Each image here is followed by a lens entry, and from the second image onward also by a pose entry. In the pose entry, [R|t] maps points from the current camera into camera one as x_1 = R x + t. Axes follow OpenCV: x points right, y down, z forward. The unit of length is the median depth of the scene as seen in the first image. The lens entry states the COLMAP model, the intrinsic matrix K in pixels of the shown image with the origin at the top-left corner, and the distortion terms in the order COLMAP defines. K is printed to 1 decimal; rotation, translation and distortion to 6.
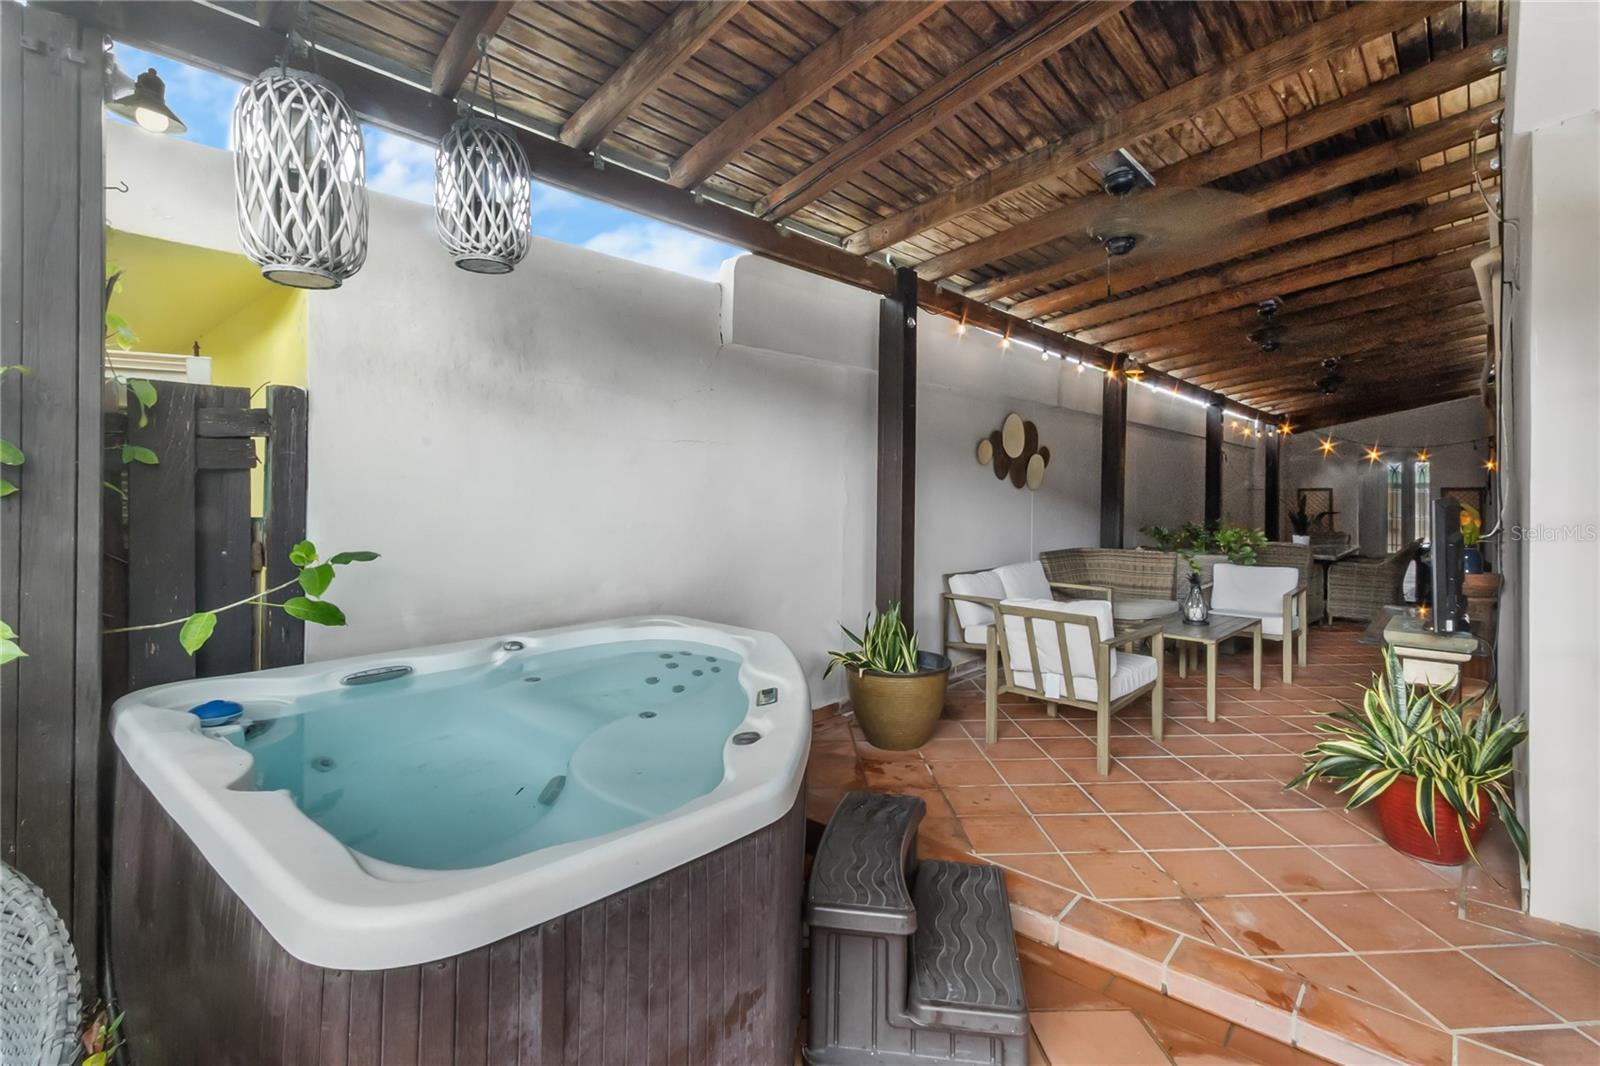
lens RADIAL K [[794.6, 0, 802.0], [0, 794.6, 480.0], [0, 0, 1]] dist [0.001215, -0.000101]
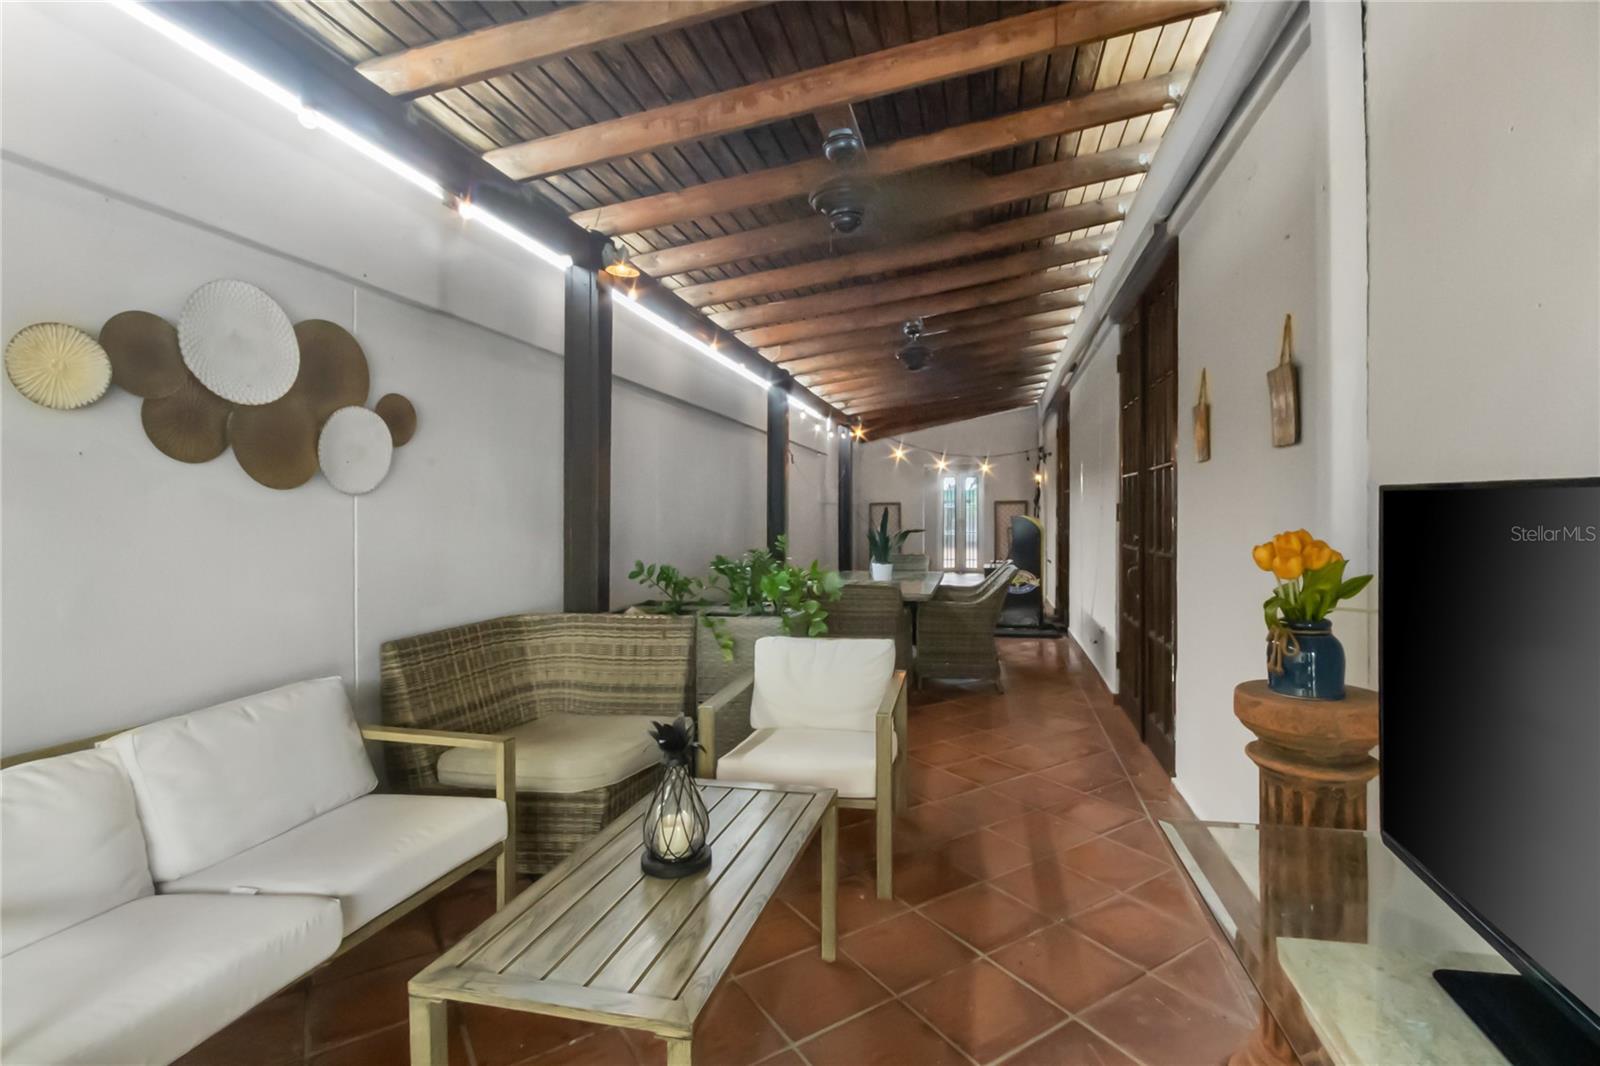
lens RADIAL K [[794.6, 0, 802.0], [0, 794.6, 480.0], [0, 0, 1]] dist [0.001215, -0.000101]
pose [[0.885242, 0.009094, 0.465042, 0.268755], [0.002927, 0.999680, -0.025121, 0.013660], [-0.465121, 0.023599, 0.884932, 0.465671]]
